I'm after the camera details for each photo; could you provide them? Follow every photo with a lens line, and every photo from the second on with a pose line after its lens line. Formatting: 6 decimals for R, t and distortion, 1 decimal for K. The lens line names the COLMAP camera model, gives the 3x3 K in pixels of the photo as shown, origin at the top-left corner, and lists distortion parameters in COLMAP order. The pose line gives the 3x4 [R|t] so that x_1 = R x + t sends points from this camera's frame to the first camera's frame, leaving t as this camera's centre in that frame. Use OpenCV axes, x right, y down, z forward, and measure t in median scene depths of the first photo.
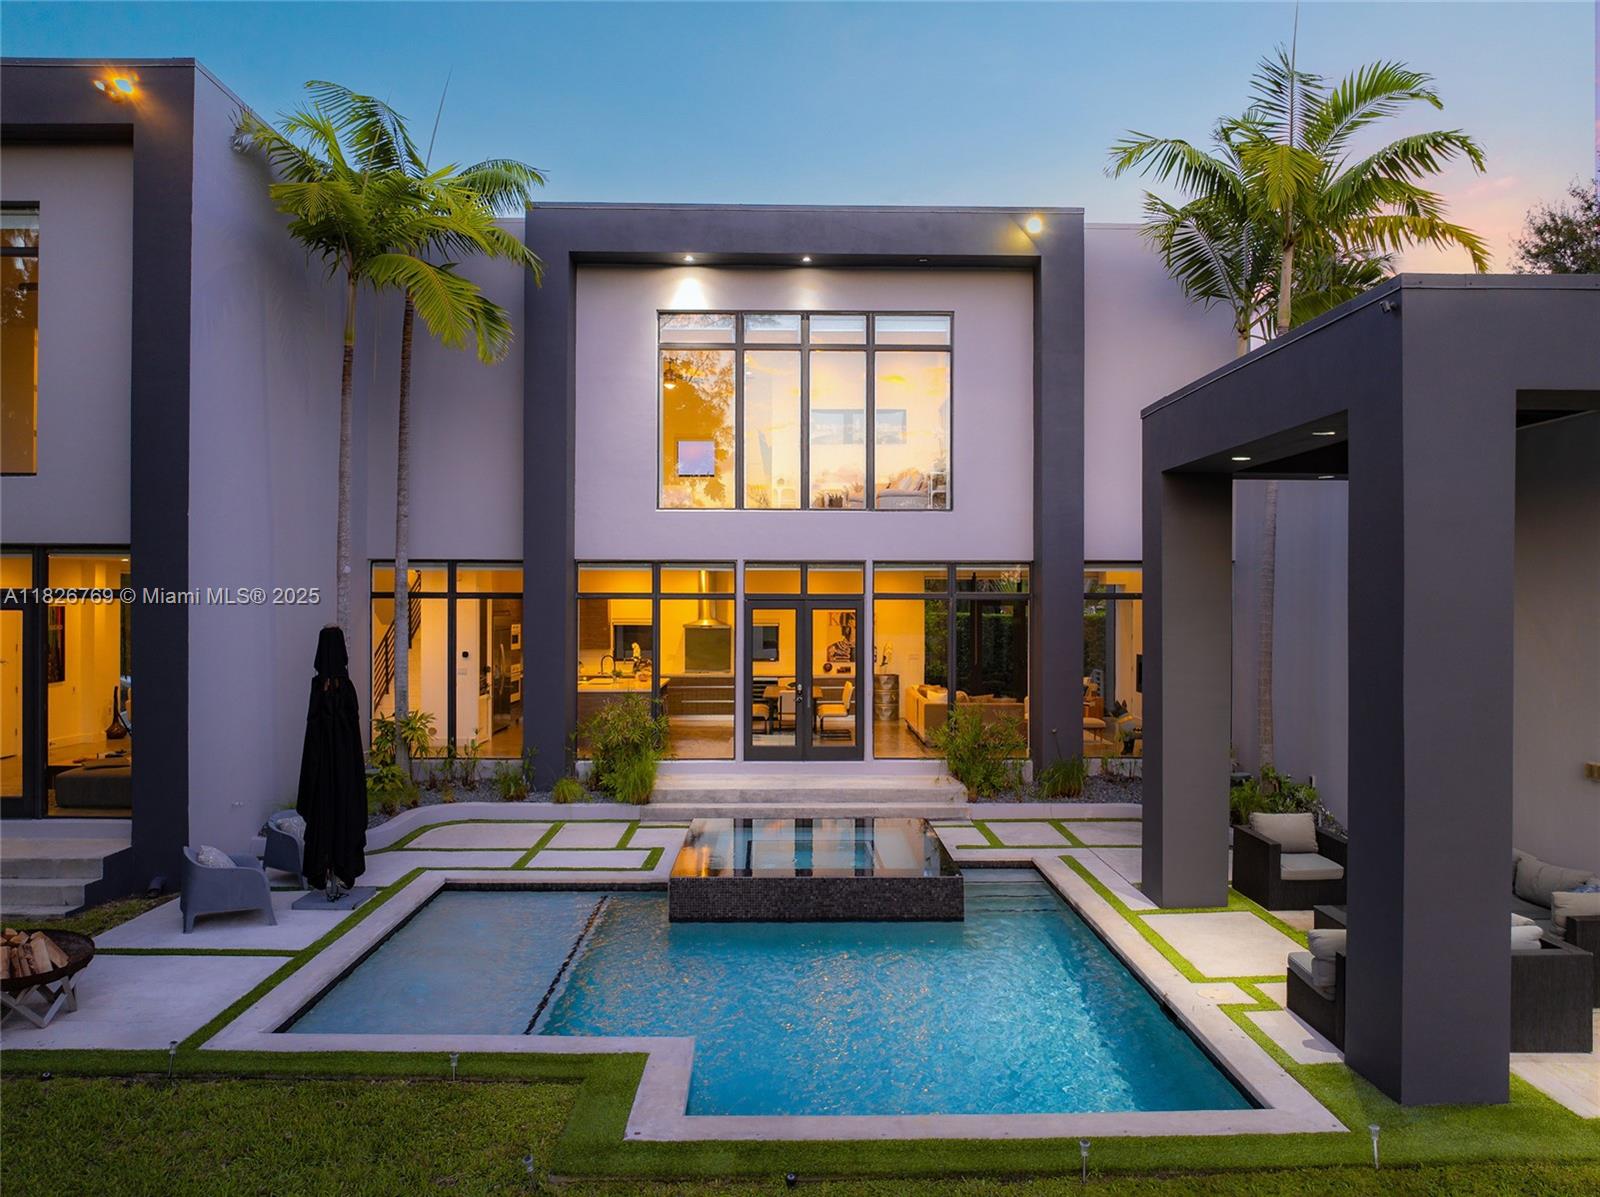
lens RADIAL K [[1127.6, 0, 800.0], [0, 1127.6, 598.5], [0, 0, 1]] dist [-0.044884, 0.001844]
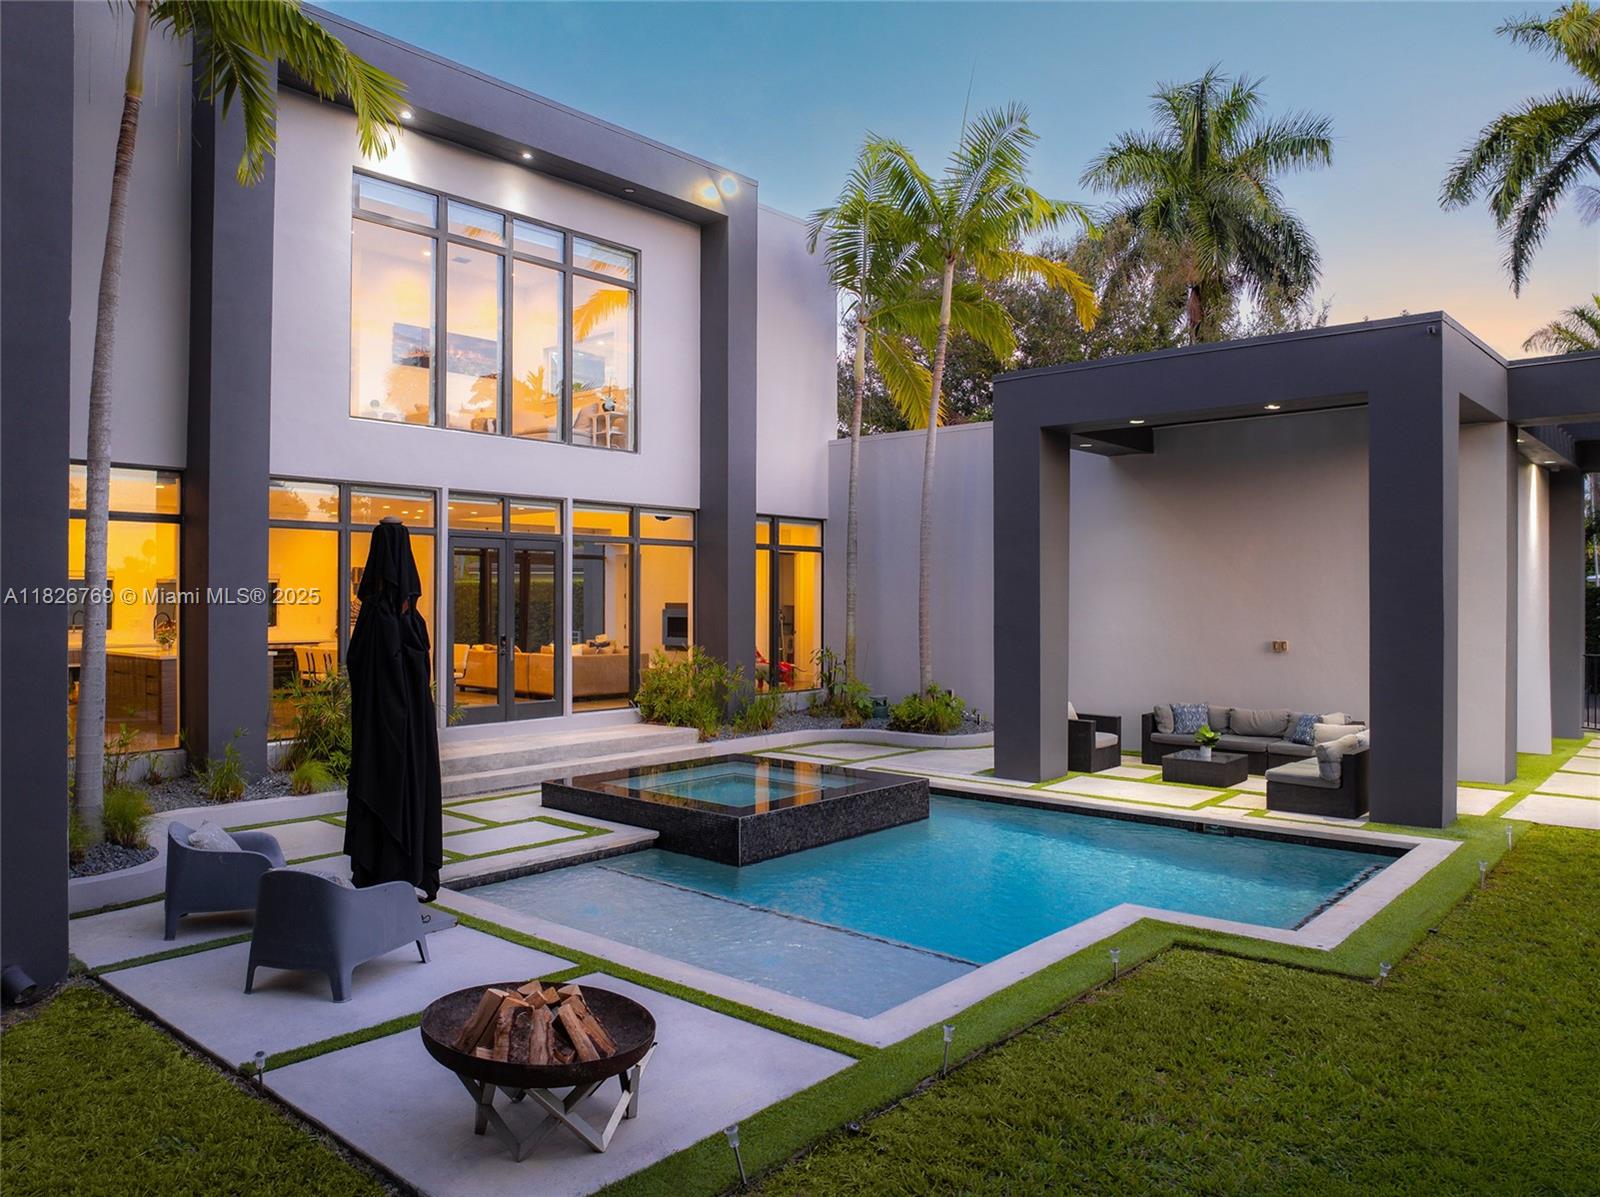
lens RADIAL K [[1137.5, 0, 800.0], [0, 1137.5, 598.5], [0, 0, 1]] dist [-0.041302, -0.004180]
pose [[0.669612, -0.000830, 0.742710, -0.548851], [-0.000231, 0.999999, 0.001325, 0.051118], [-0.742711, -0.001059, 0.669612, 0.256767]]
